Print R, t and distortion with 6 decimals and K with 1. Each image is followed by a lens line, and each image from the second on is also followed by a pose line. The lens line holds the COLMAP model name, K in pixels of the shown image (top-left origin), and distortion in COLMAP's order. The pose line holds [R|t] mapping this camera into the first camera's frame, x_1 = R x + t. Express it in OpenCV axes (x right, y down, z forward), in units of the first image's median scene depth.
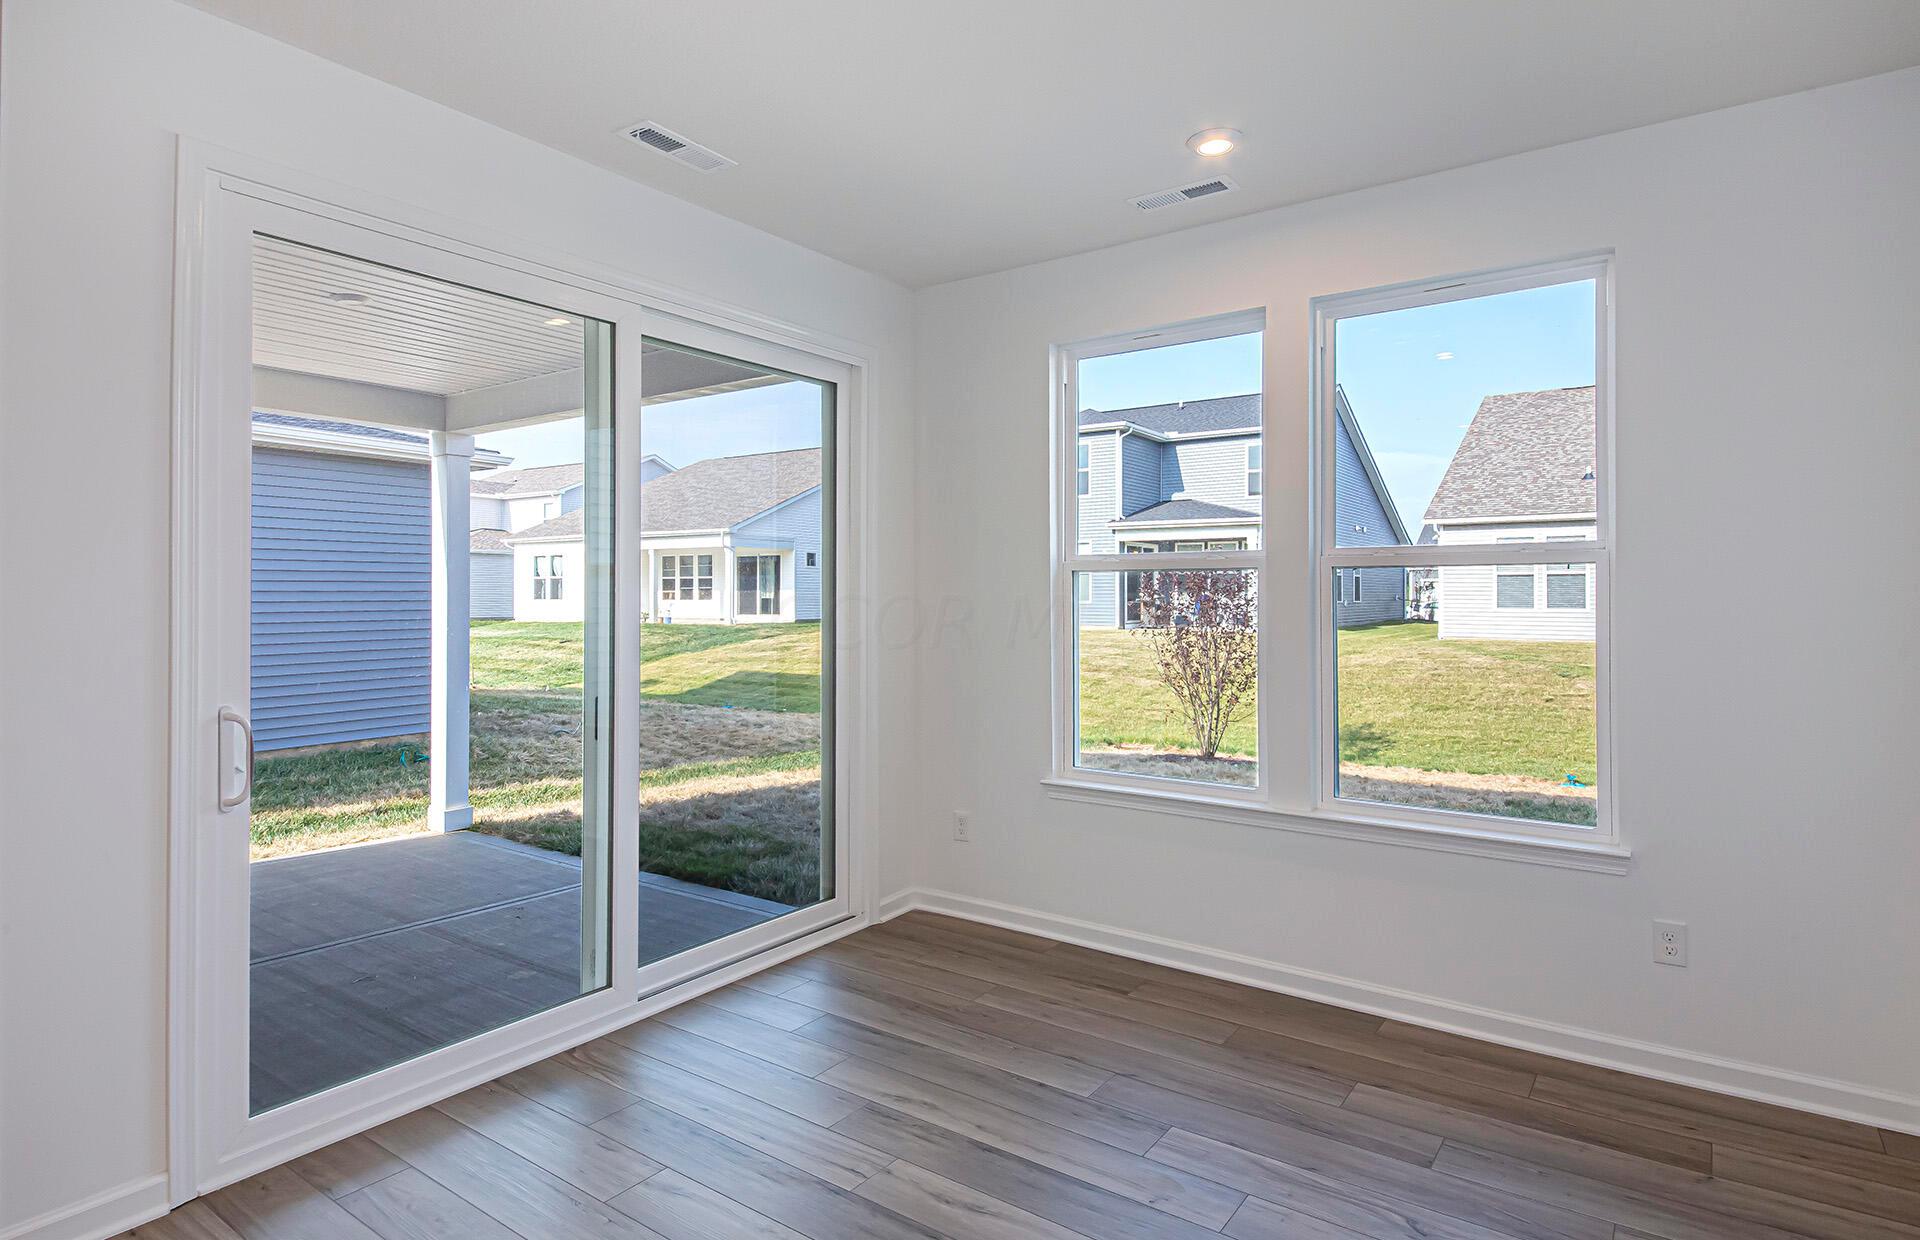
lens RADIAL K [[1043.5, 0, 956.9], [0, 1043.5, 587.3], [0, 0, 1]] dist [0.030468, -0.002251]
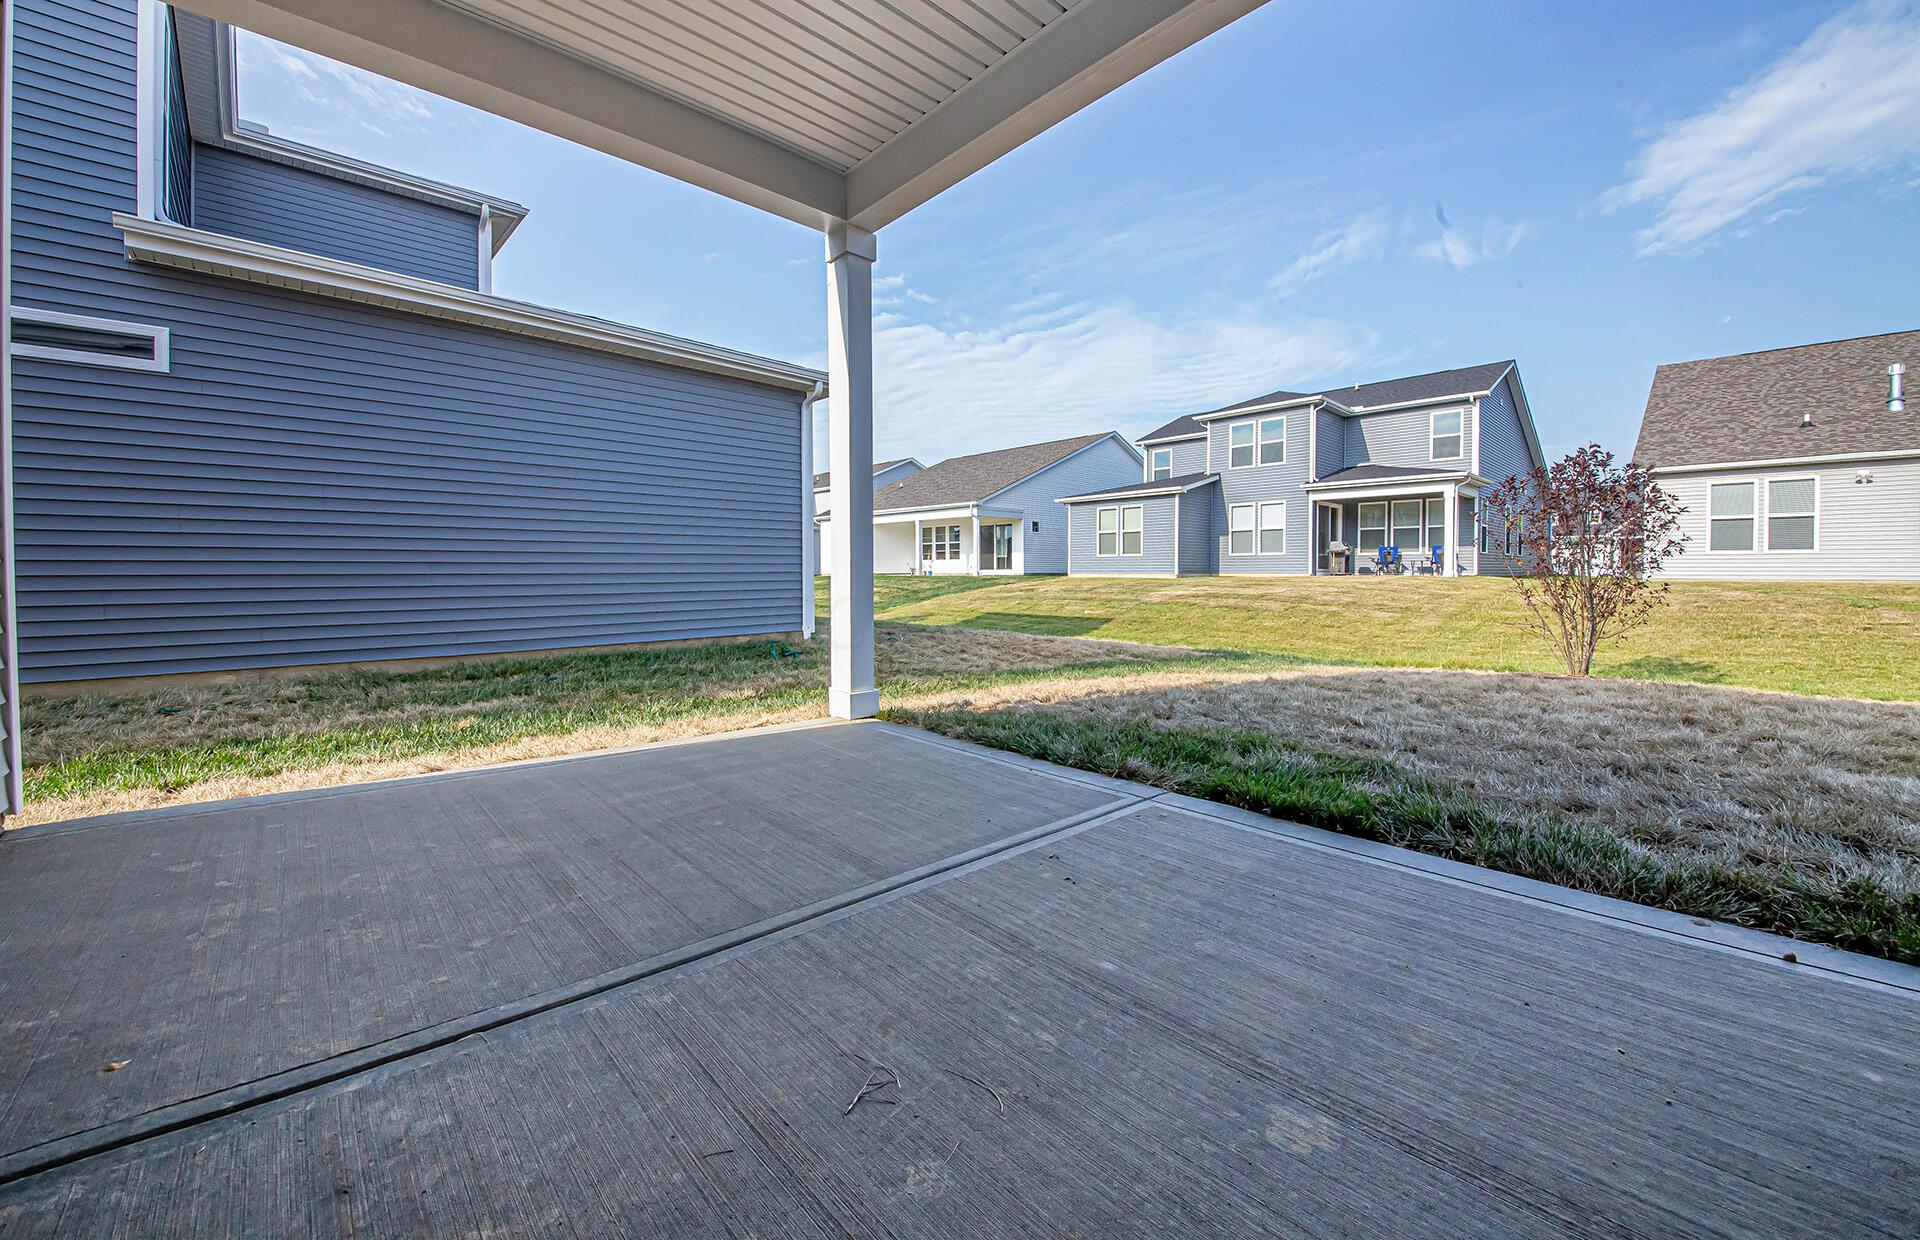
lens RADIAL K [[731.8, 0, 959.8], [0, 731.8, 593.7], [0, 0, 1]] dist [0.011519, -0.012912]
pose [[0.980811, 0.004206, -0.194918, -0.071454], [0.003335, 0.999259, 0.038345, 0.027651], [0.194935, -0.038259, 0.980070, 0.113063]]
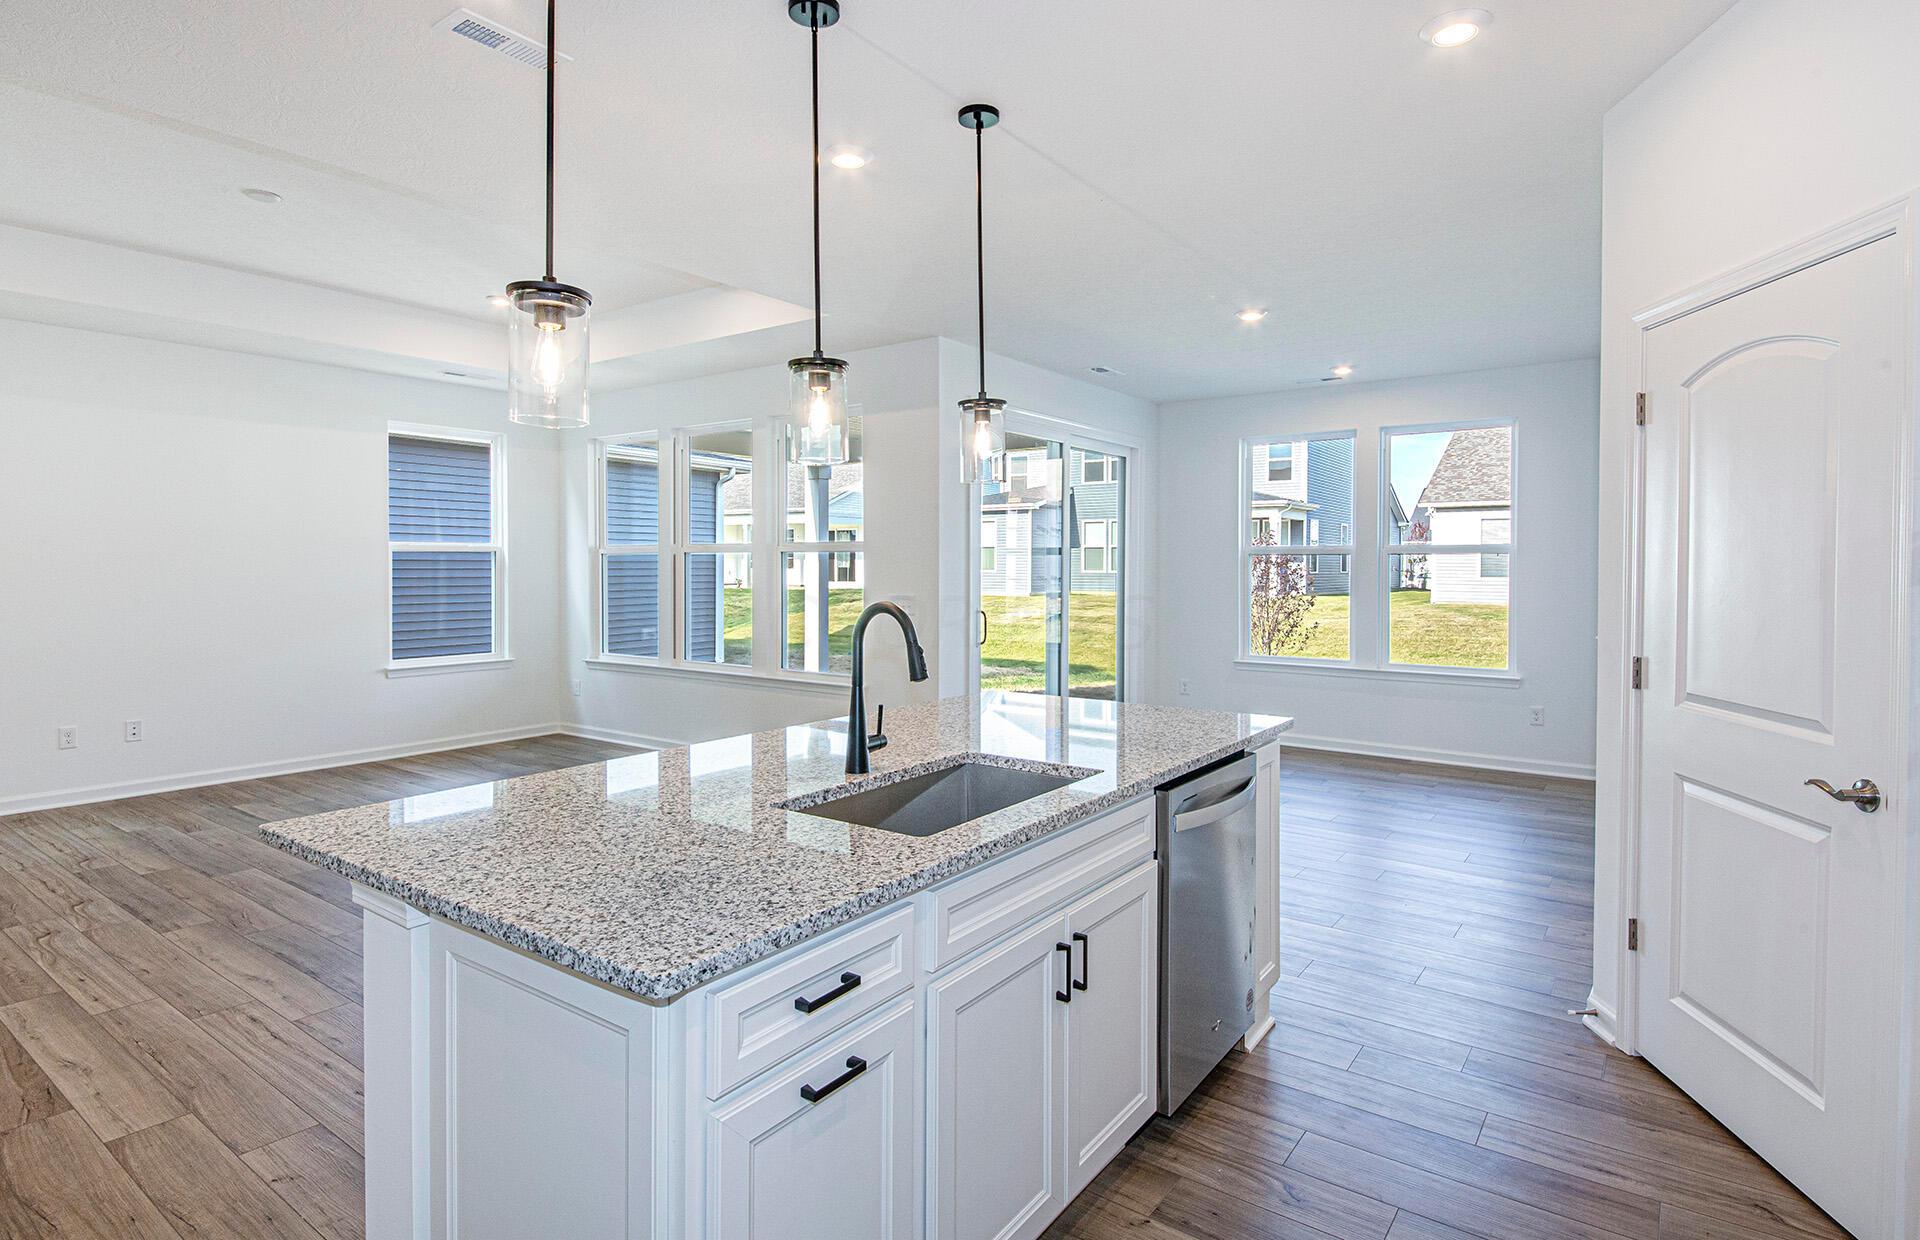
lens RADIAL K [[993.4, 0, 947.6], [0, 993.4, 579.2], [0, 0, 1]] dist [0.035974, -0.027183]
pose [[0.999821, 0.003132, -0.018634, -0.061047], [-0.002726, 0.999759, 0.021785, -0.001307], [0.018697, -0.021730, 0.999589, -0.128298]]
